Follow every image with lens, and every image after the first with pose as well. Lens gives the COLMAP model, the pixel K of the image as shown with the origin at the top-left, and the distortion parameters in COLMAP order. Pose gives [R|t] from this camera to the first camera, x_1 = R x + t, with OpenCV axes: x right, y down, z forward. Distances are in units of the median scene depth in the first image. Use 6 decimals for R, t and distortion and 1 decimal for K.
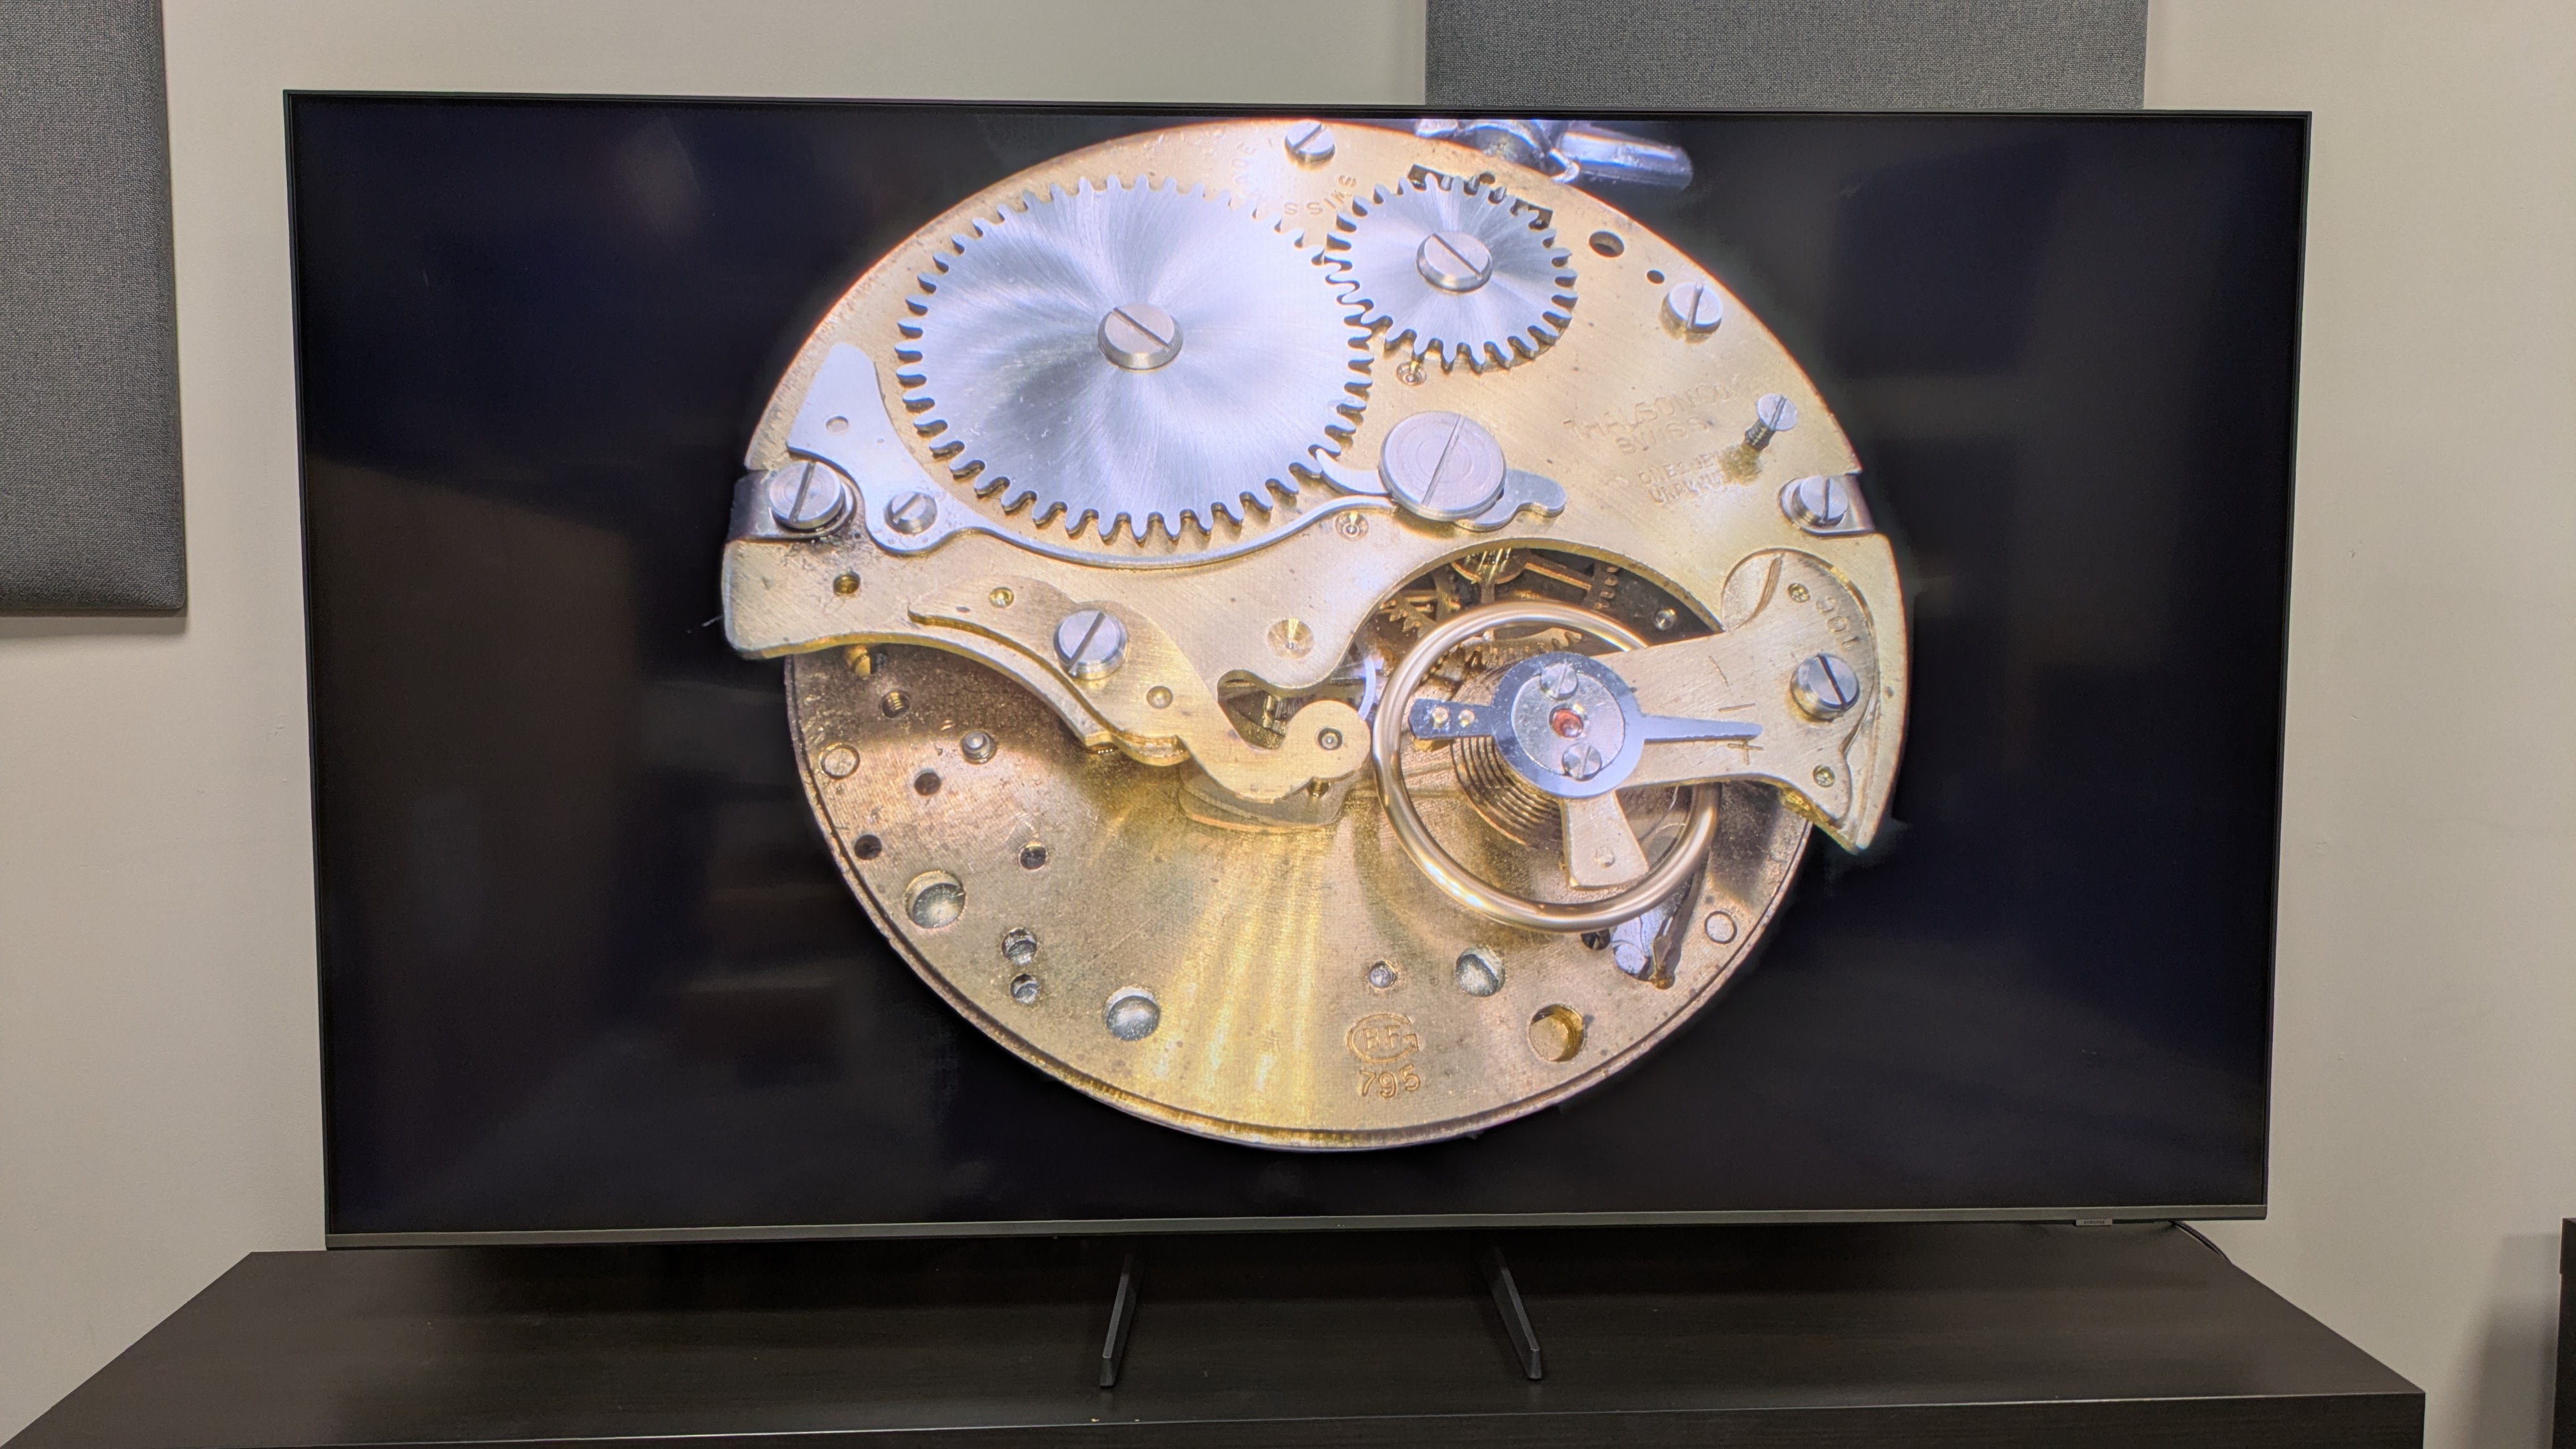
lens RADIAL K [[1904.9, 0, 1285.1], [0, 1904.9, 729.3], [0, 0, 1]] dist [-0.006470, 0.000305]
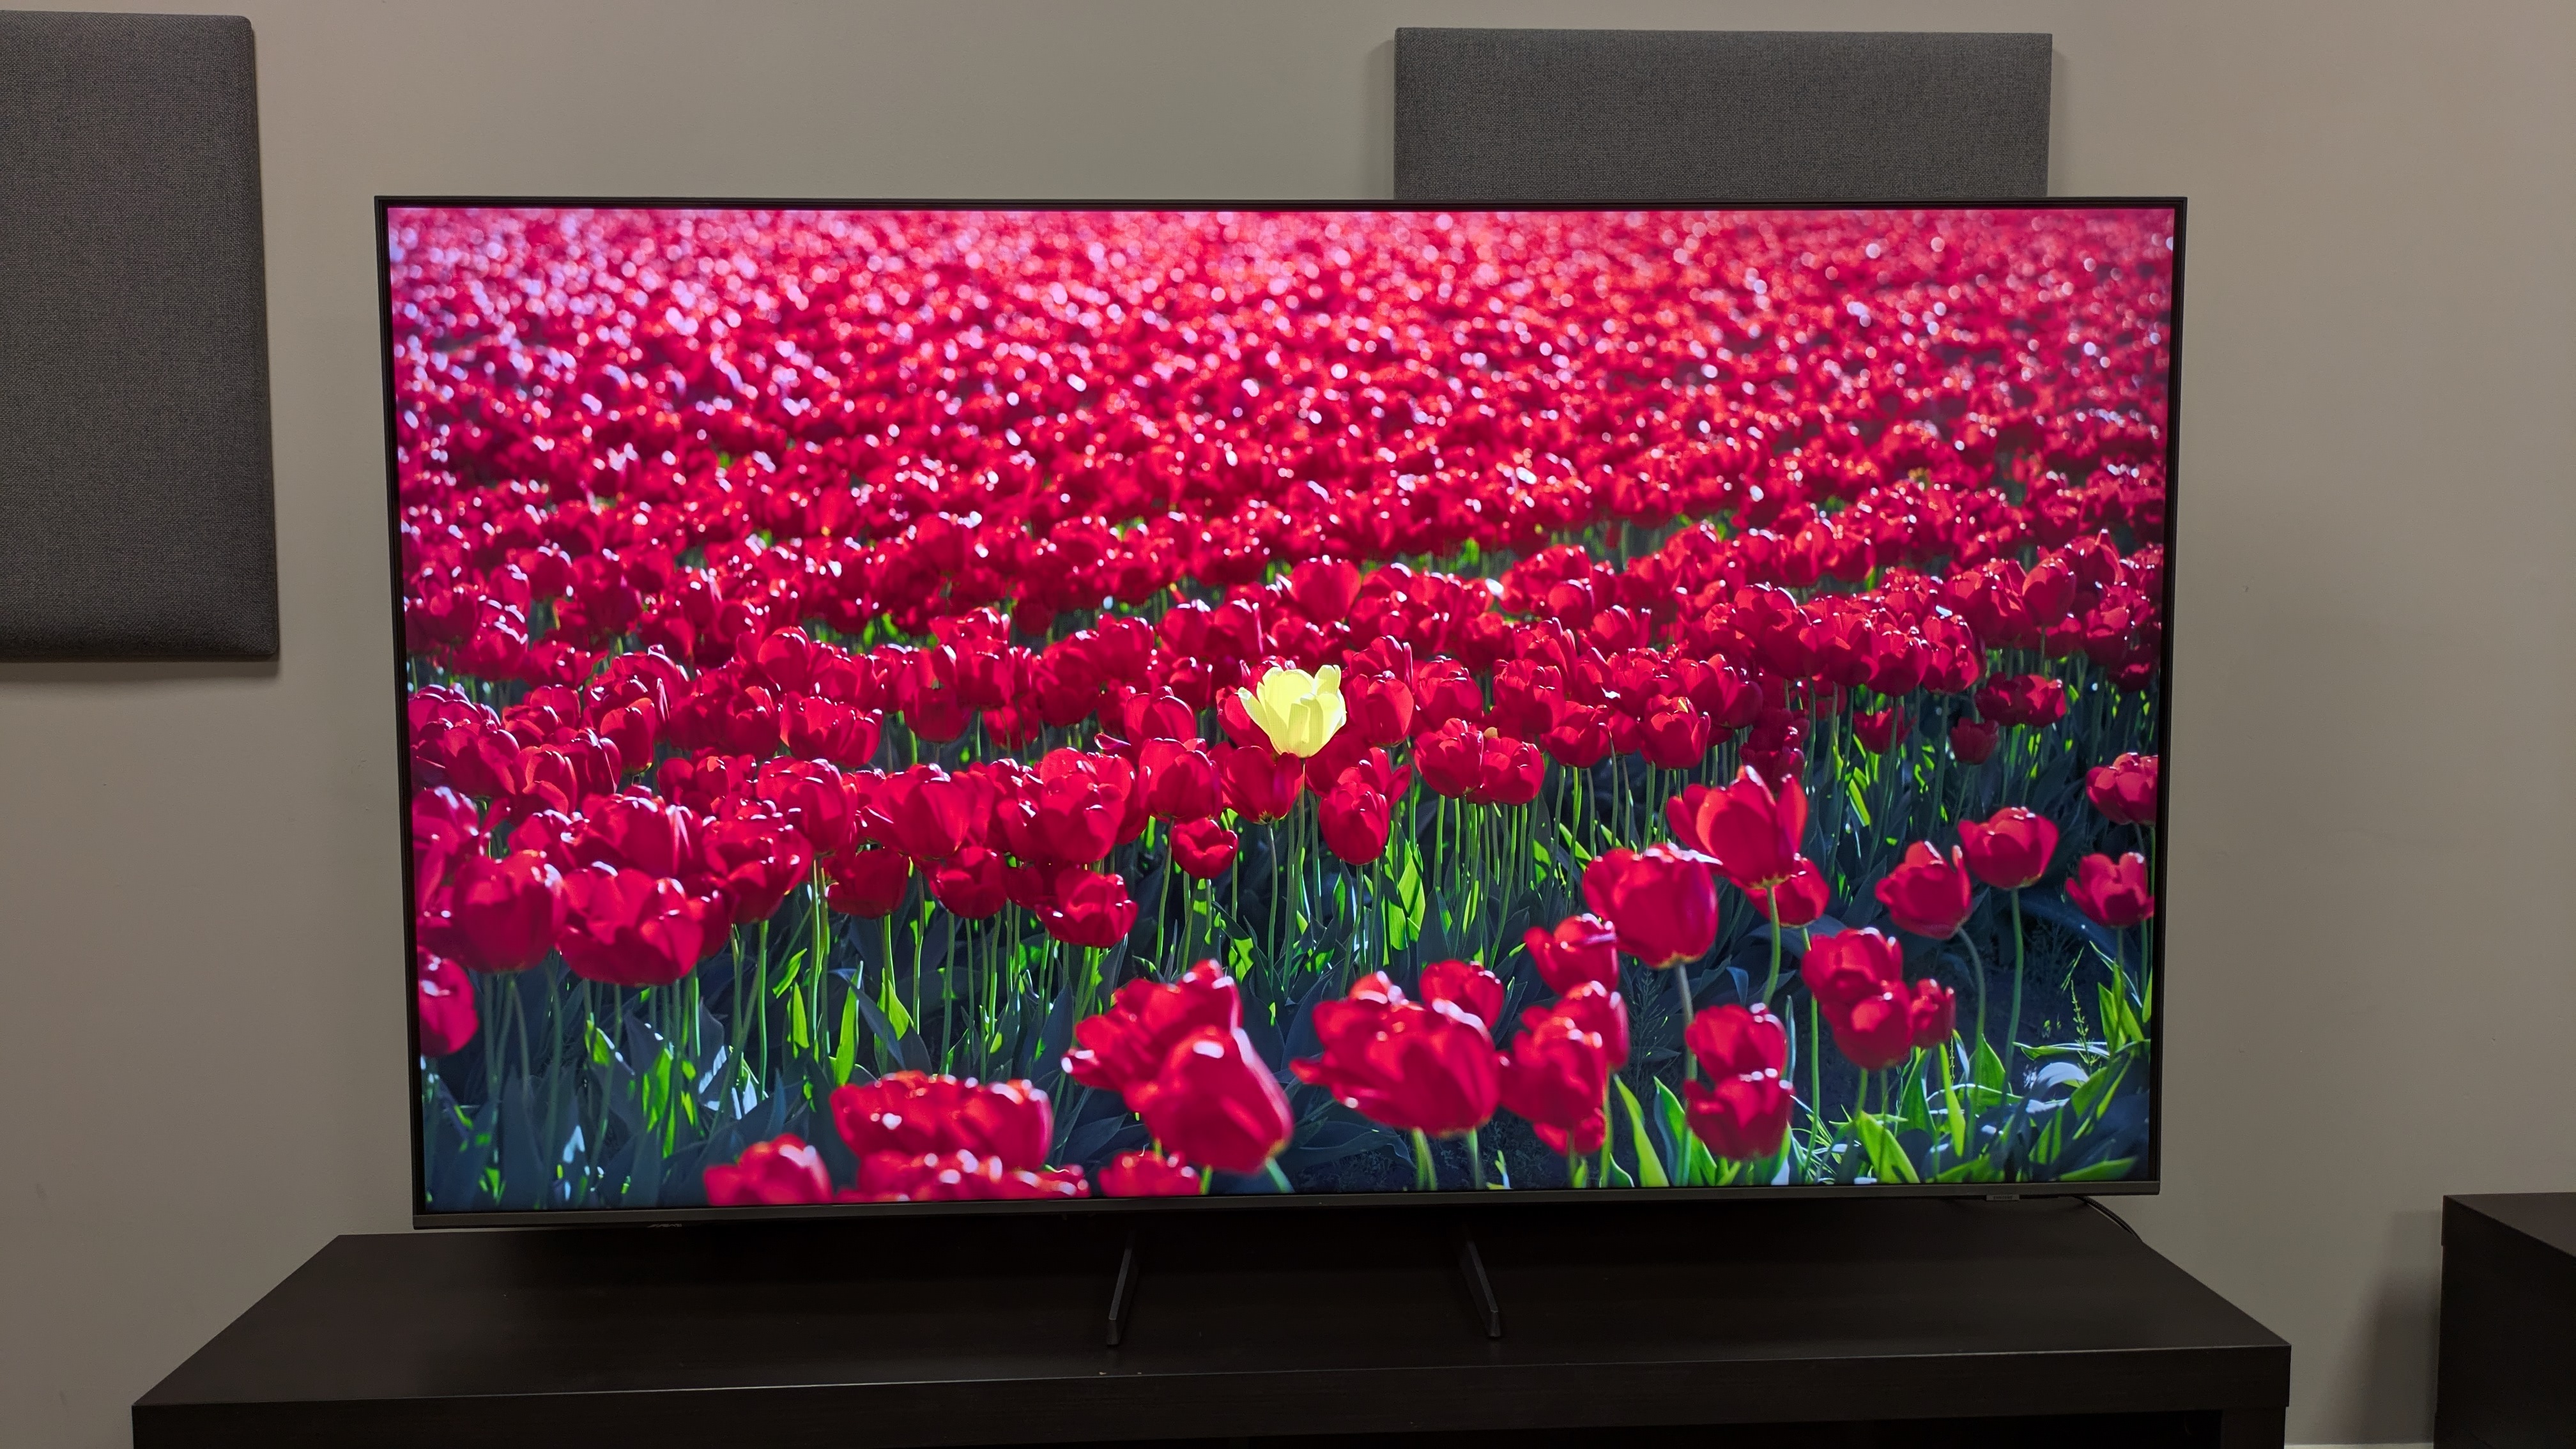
lens RADIAL K [[1904.9, 0, 1278.3], [0, 1904.9, 725.4], [0, 0, 1]] dist [-0.006470, 0.000305]
pose [[0.999968, -0.006388, -0.004884, 0.010205], [0.006352, 0.999952, -0.007405, -0.010154], [0.004931, 0.007373, 0.999961, -0.108533]]
